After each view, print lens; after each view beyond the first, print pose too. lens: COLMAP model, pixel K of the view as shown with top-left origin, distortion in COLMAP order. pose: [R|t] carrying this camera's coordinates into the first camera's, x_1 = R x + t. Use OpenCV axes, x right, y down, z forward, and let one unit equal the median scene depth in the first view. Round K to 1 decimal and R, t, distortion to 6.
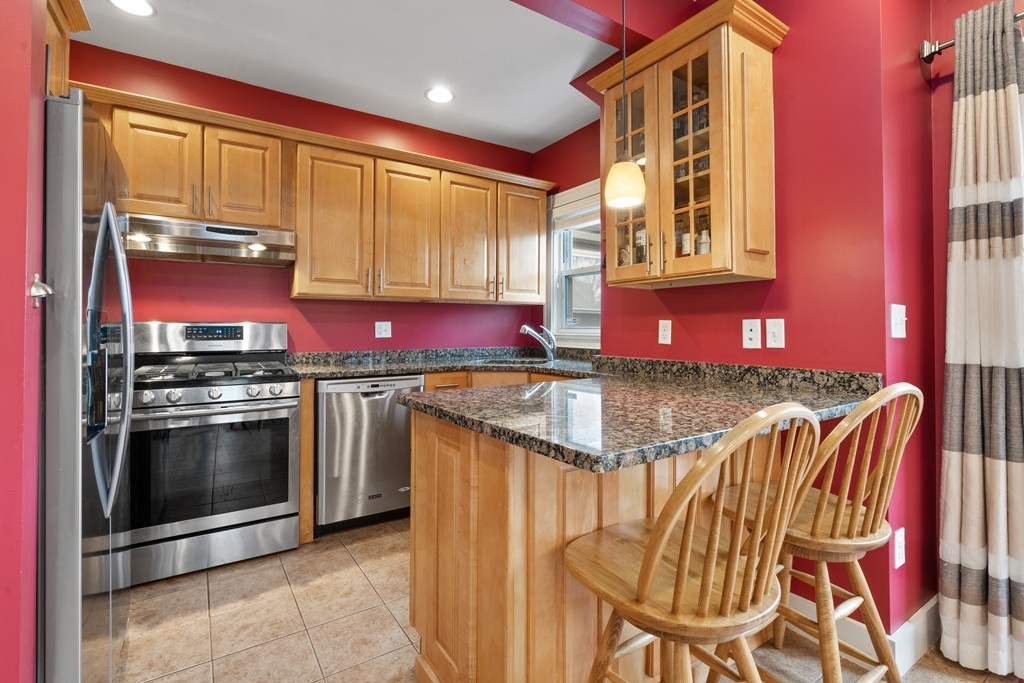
lens RADIAL K [[474.1, 0, 513.3], [0, 474.1, 327.2], [0, 0, 1]] dist [-0.004007, -0.000130]
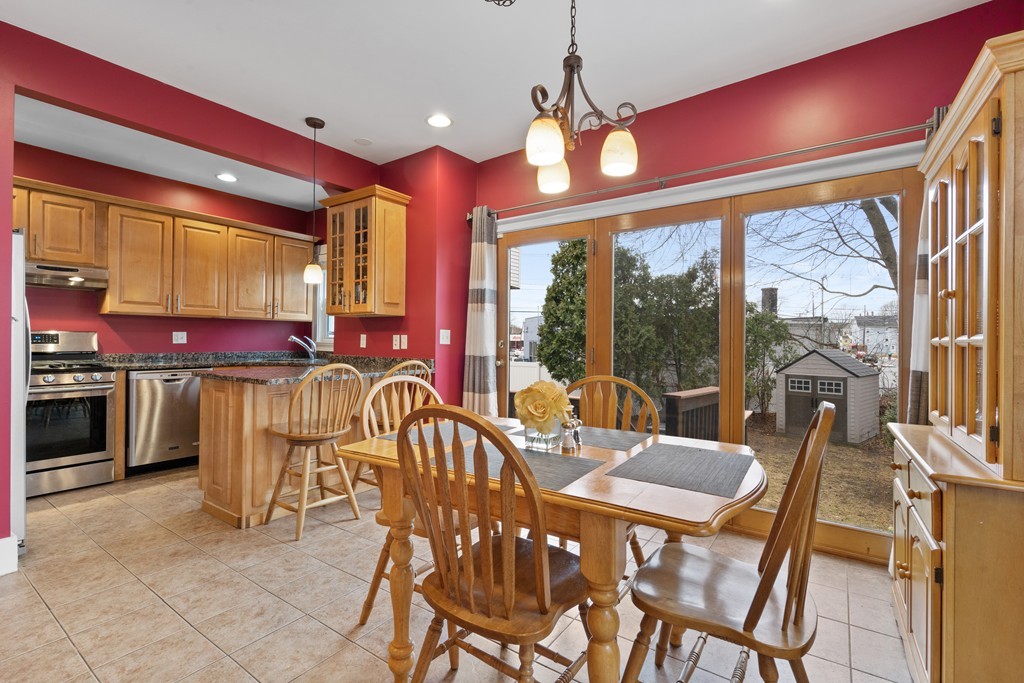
lens RADIAL K [[460.8, 0, 507.2], [0, 460.8, 342.4], [0, 0, 1]] dist [-0.000977, -0.000040]
pose [[0.935272, 0.008127, 0.353836, 0.182536], [-0.012095, 0.999886, 0.009005, -0.005922], [-0.353722, -0.012701, 0.935264, -0.753241]]
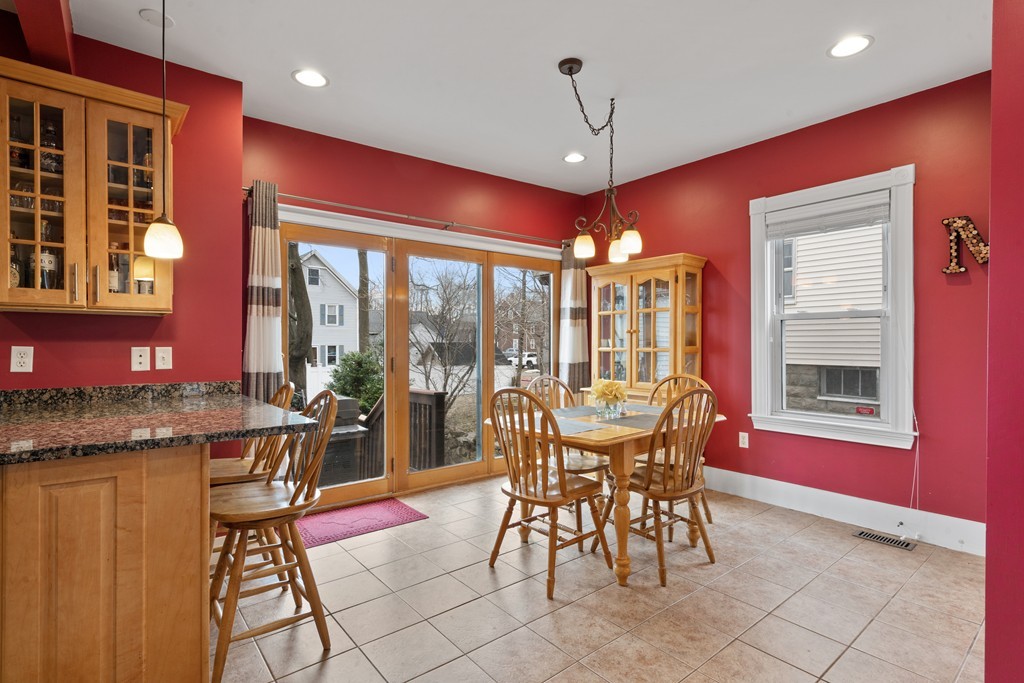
lens RADIAL K [[484.8, 0, 512.0], [0, 484.8, 341.5], [0, 0, 1]] dist [0.000399, 0.000049]
pose [[-0.106727, 0.010281, 0.994235, -0.622683], [-0.004132, 0.999933, -0.010784, -0.015468], [-0.994280, -0.005260, -0.106677, 0.132009]]
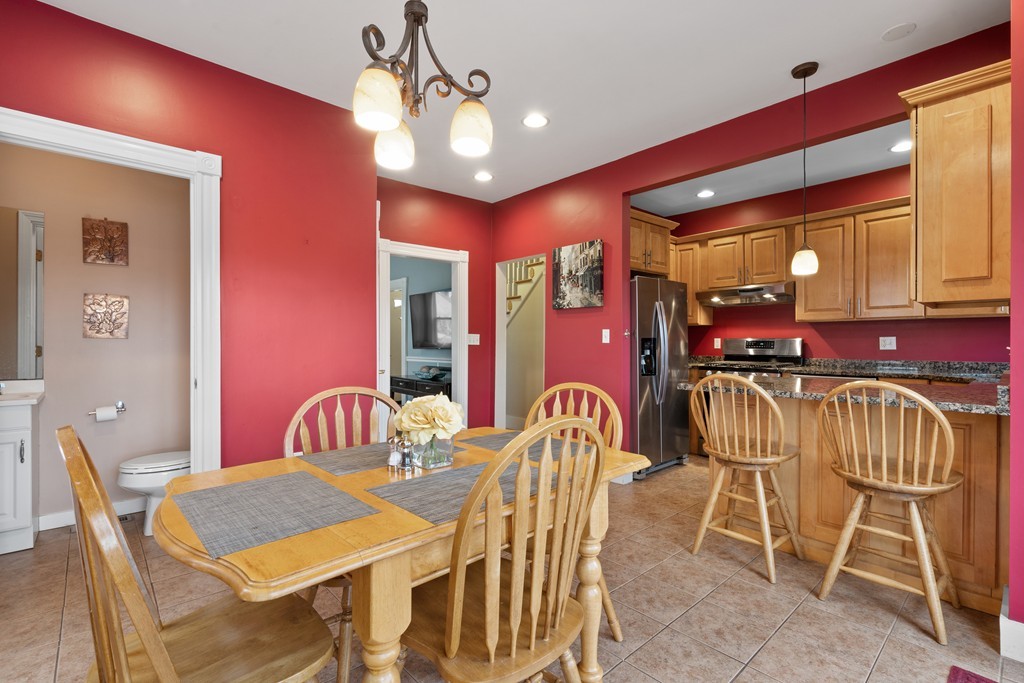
lens RADIAL K [[460.8, 0, 507.2], [0, 460.8, 342.4], [0, 0, 1]] dist [-0.000977, -0.000040]
pose [[0.136944, 0.002752, -0.990575, 1.002398], [0.005219, 0.999980, 0.003499, -0.007856], [0.990565, -0.005649, 0.136927, -0.179533]]
